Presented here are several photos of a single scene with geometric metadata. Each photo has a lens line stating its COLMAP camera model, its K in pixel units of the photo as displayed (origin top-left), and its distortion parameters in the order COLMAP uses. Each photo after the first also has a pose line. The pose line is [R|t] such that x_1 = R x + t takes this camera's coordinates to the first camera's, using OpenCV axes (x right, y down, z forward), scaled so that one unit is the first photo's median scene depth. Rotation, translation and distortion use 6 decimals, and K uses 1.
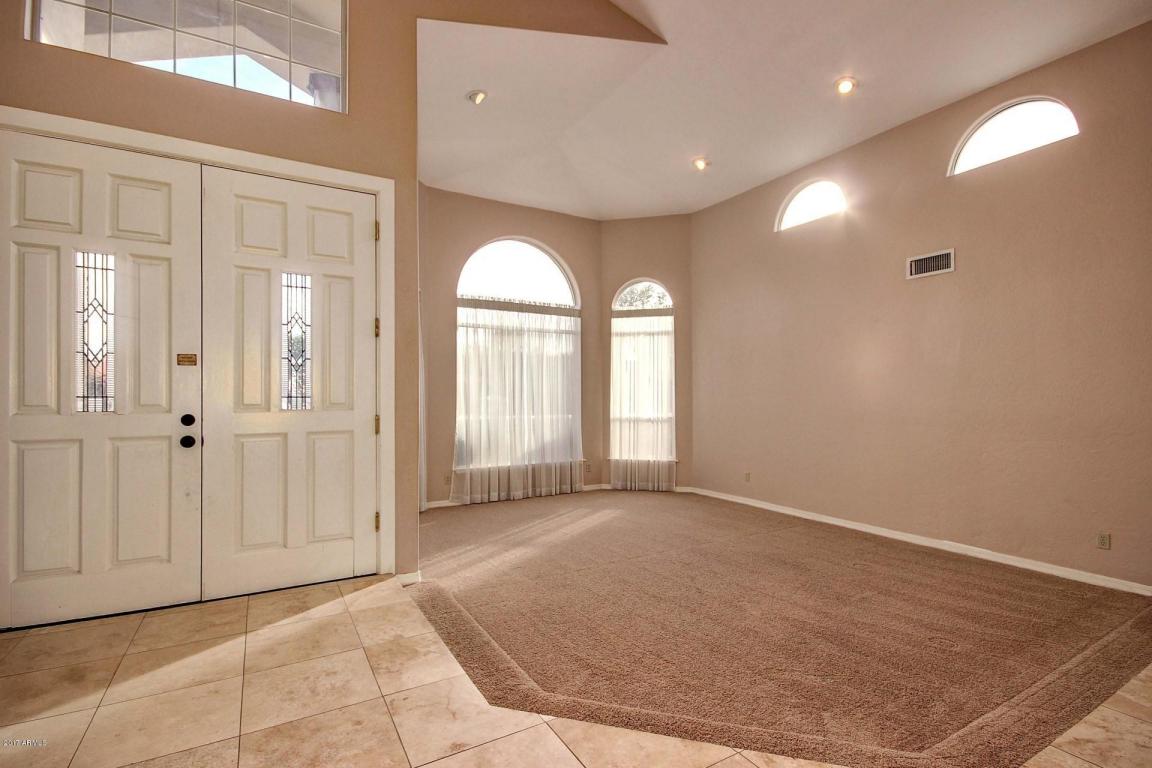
lens RADIAL K [[536.9, 0, 579.6], [0, 536.9, 387.8], [0, 0, 1]] dist [0.016638, -0.000254]
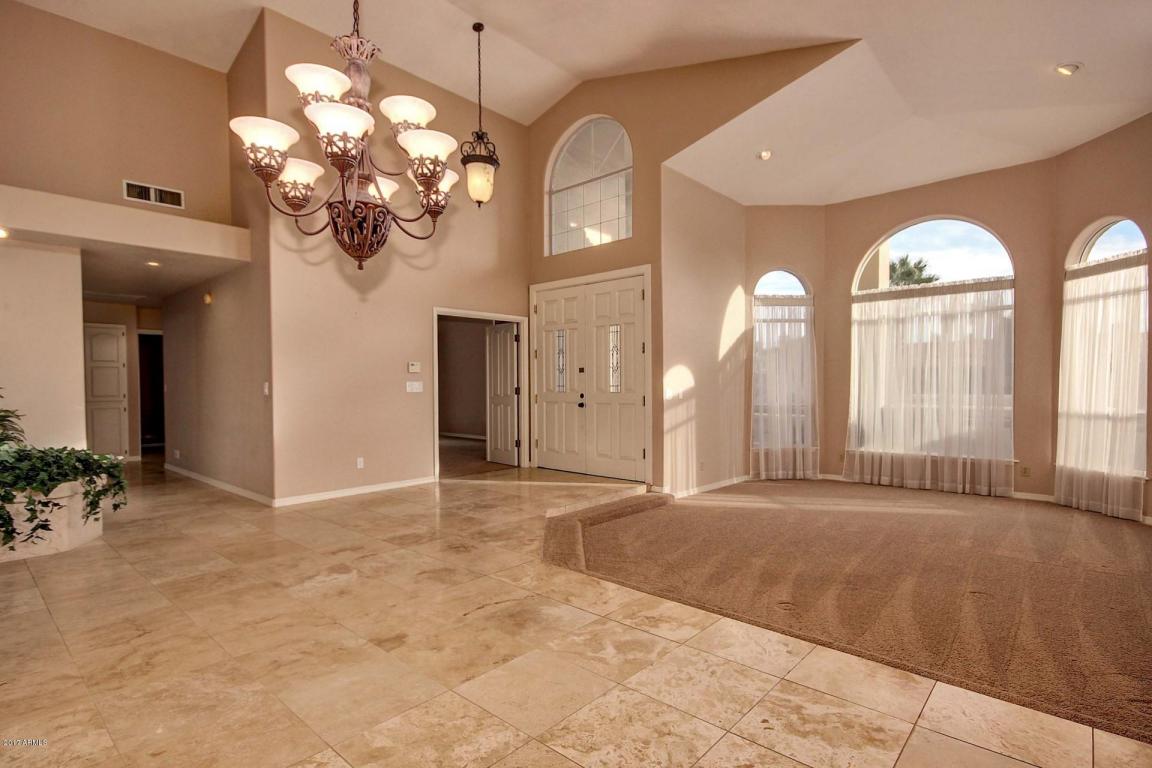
lens RADIAL K [[563.4, 0, 579.6], [0, 563.4, 387.0], [0, 0, 1]] dist [0.003787, 0.000387]
pose [[0.302247, 0.000963, -0.953229, 0.696317], [0.019337, 0.999788, 0.007141, 0.001406], [0.953034, -0.020591, 0.302164, 0.109159]]
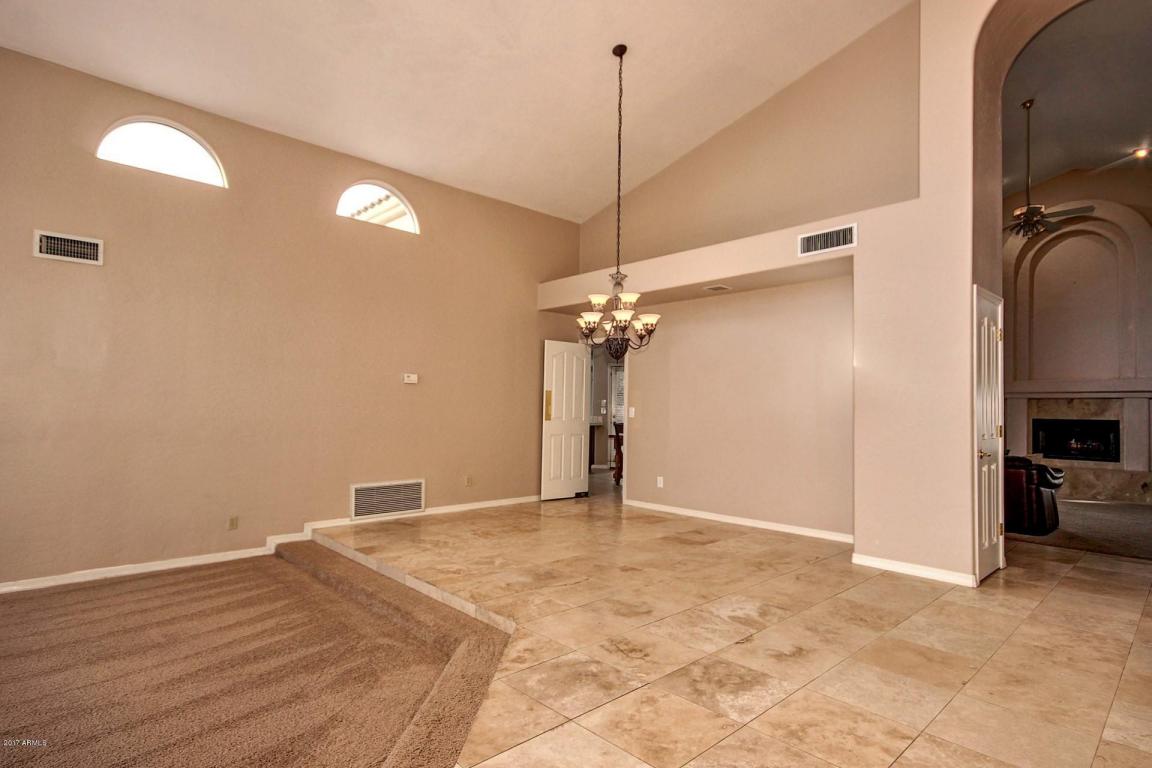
lens RADIAL K [[602.5, 0, 583.6], [0, 602.5, 390.0], [0, 0, 1]] dist [0.014206, -0.001233]
pose [[-0.226620, 0.028004, 0.973580, -0.314176], [-0.028088, 0.998983, -0.035272, 0.002654], [-0.973578, -0.035339, -0.225603, 0.297314]]
